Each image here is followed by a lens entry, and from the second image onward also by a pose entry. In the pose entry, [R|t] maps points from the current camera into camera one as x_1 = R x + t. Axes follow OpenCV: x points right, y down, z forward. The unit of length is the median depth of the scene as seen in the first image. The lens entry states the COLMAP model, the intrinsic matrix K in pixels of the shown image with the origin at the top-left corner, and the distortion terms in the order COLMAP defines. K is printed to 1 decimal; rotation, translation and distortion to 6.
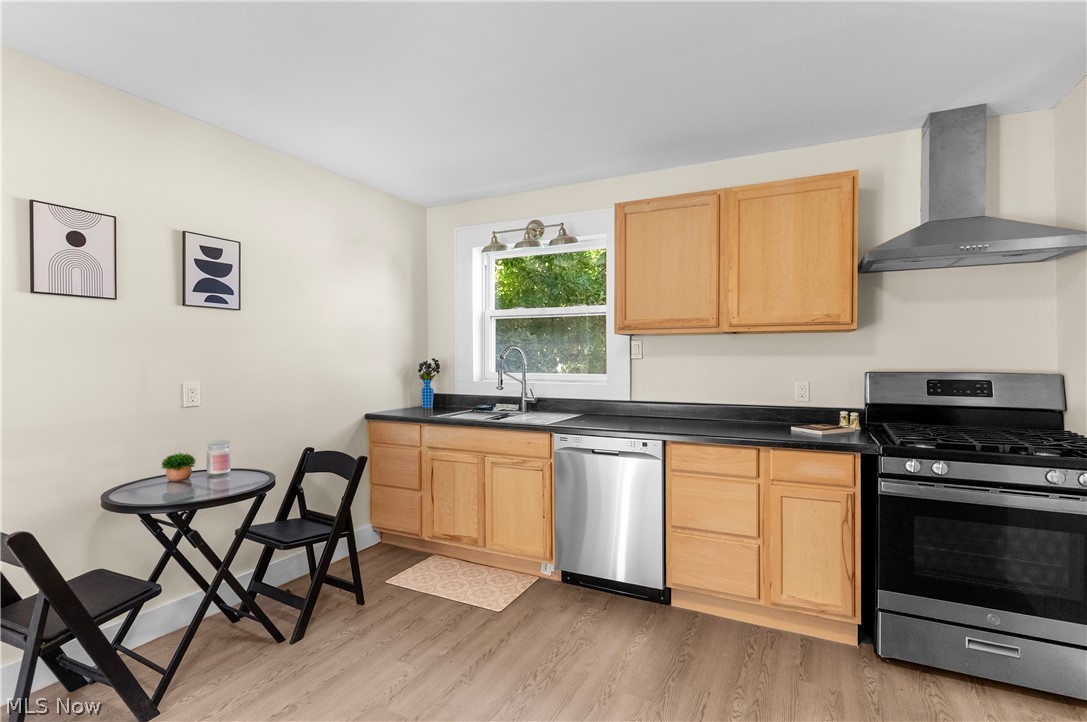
lens RADIAL K [[527.2, 0, 543.4], [0, 527.2, 359.2], [0, 0, 1]] dist [0.004074, -0.000208]
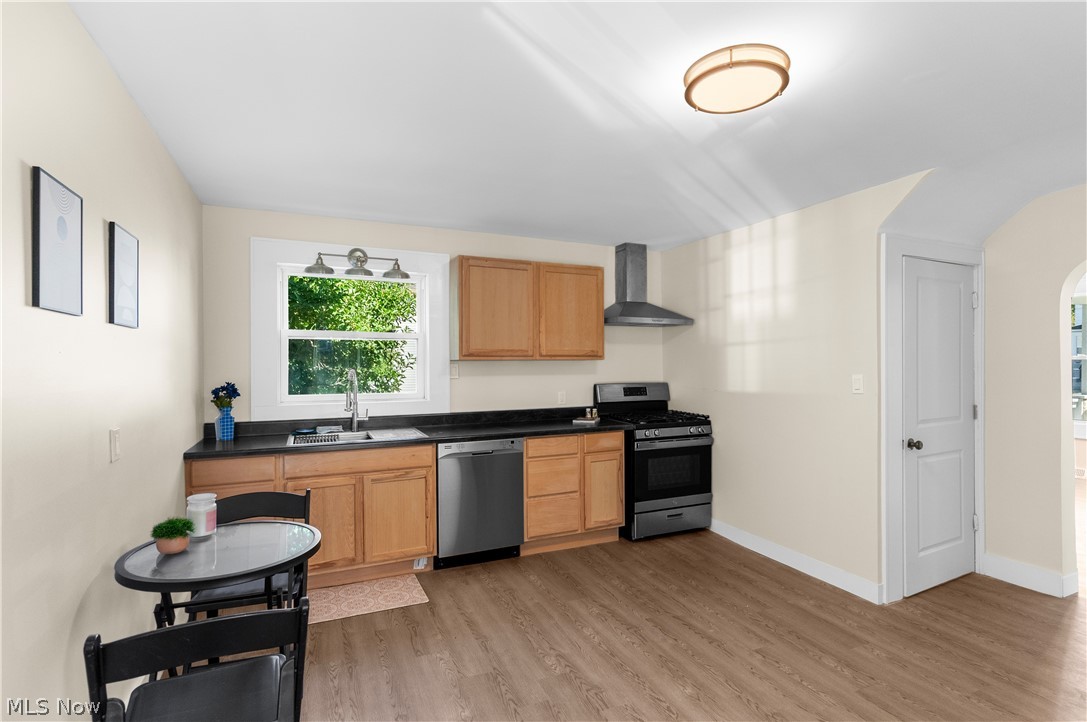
lens RADIAL K [[527.2, 0, 545.6], [0, 527.2, 362.4], [0, 0, 1]] dist [0.004074, -0.000208]
pose [[0.627292, 0.001523, 0.778783, -0.793829], [0.008877, 0.999919, -0.009106, -0.031198], [-0.778734, 0.012626, 0.627227, 0.066783]]
